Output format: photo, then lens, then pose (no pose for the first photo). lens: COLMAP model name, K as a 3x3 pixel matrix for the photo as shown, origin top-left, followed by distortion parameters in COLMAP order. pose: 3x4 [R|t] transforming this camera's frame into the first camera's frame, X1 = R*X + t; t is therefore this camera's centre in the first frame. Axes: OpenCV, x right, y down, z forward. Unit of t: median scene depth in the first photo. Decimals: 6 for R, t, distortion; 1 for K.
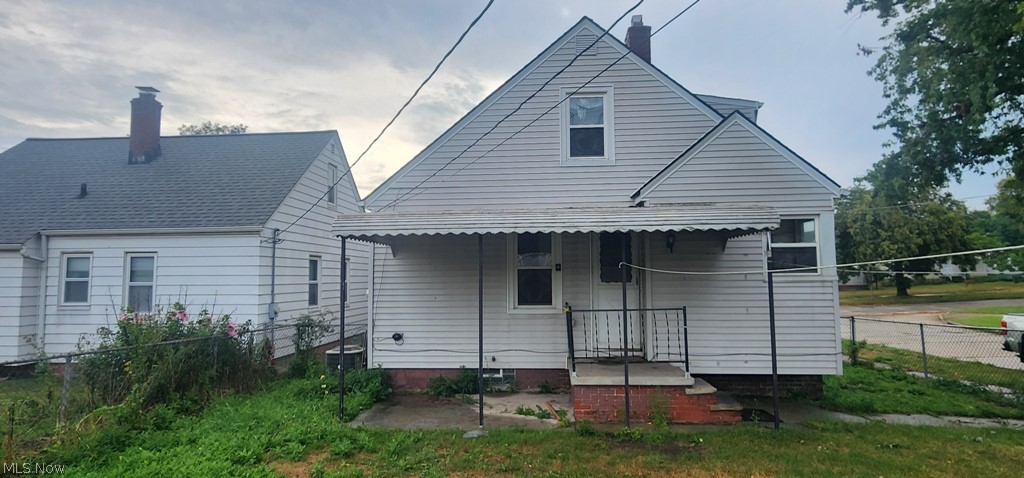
lens RADIAL K [[543.8, 0, 516.4], [0, 543.8, 243.8], [0, 0, 1]] dist [-0.000313, 0.001315]
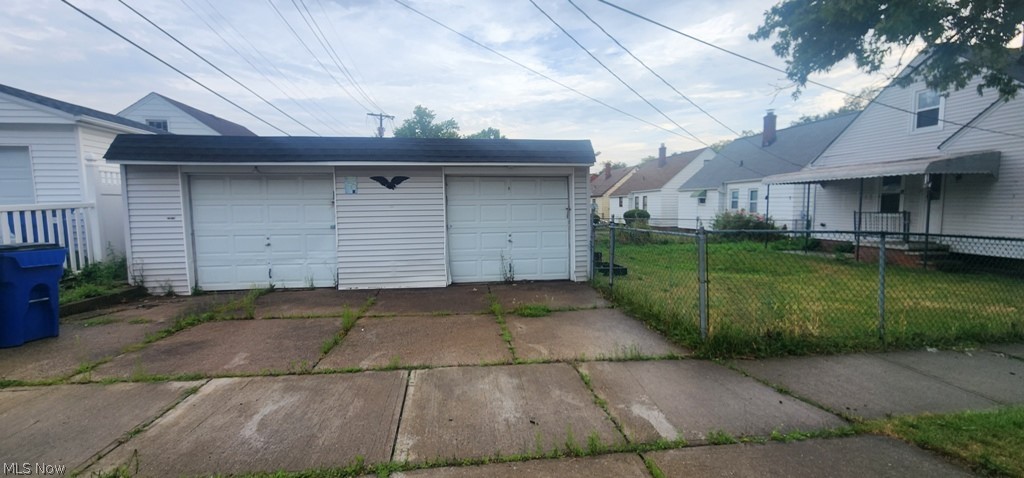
lens RADIAL K [[424.8, 0, 512.0], [0, 424.8, 239.0], [0, 0, 1]] dist [-0.020963, 0.000090]
pose [[0.220023, 0.082146, -0.972030, 1.148367], [0.073694, 0.992201, 0.100531, -0.037438], [0.972707, -0.093752, 0.212253, -0.587680]]
